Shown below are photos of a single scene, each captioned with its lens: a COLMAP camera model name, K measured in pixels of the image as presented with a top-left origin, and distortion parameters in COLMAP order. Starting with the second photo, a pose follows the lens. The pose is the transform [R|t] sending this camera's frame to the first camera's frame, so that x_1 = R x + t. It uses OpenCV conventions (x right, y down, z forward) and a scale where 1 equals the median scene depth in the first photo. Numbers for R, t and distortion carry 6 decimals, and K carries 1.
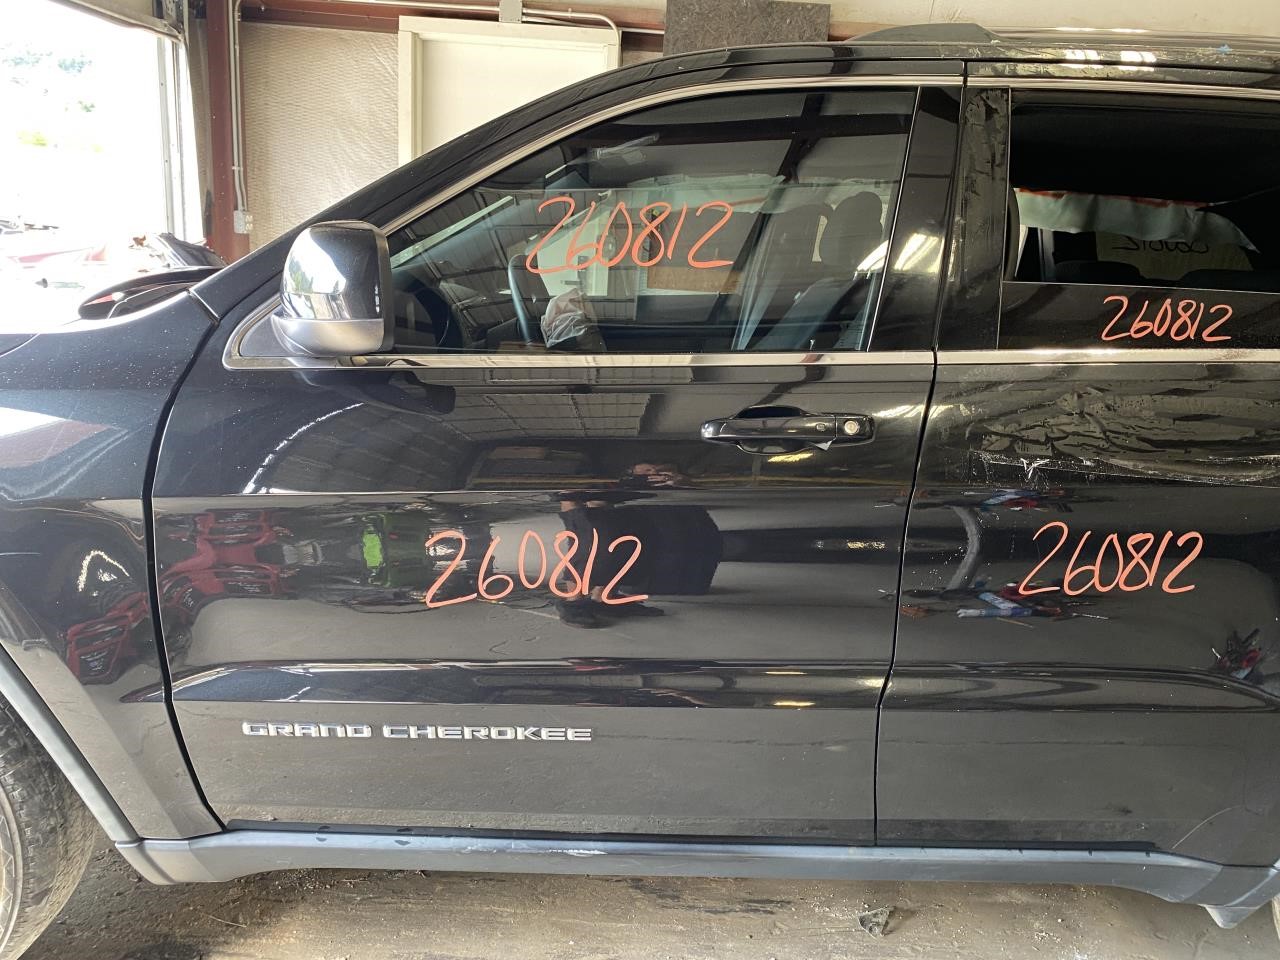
lens RADIAL K [[975.8, 0, 617.1], [0, 975.8, 485.6], [0, 0, 1]] dist [0.036197, -0.030682]
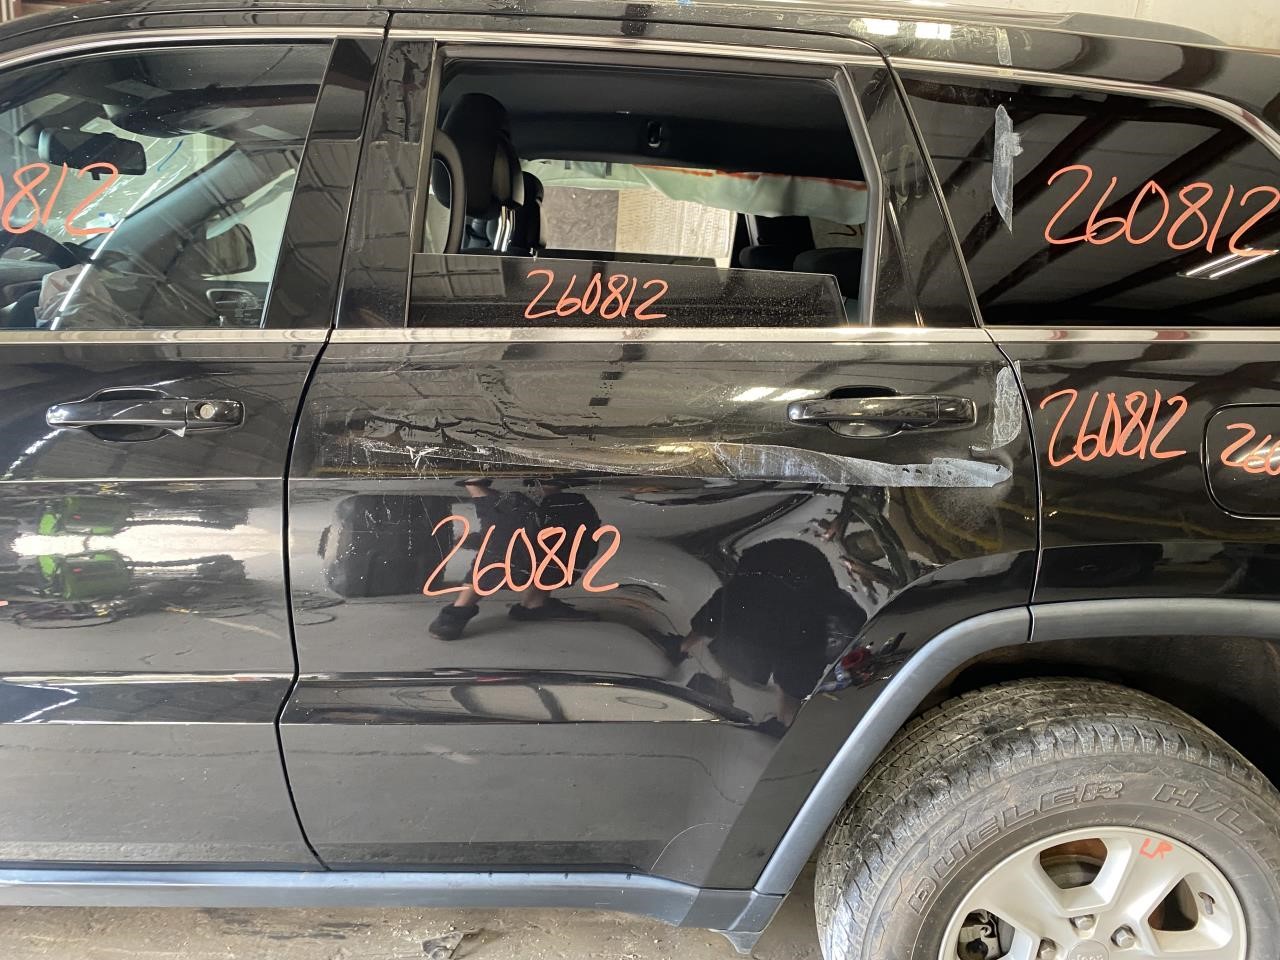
lens RADIAL K [[960.4, 0, 640.0], [0, 960.4, 480.0], [0, 0, 1]] dist [0.081852, -0.080293]
pose [[0.999997, -0.002320, 0.000838, 0.597420], [0.002323, 0.999990, -0.003804, 0.007415], [-0.000829, 0.003806, 0.999992, 0.097210]]
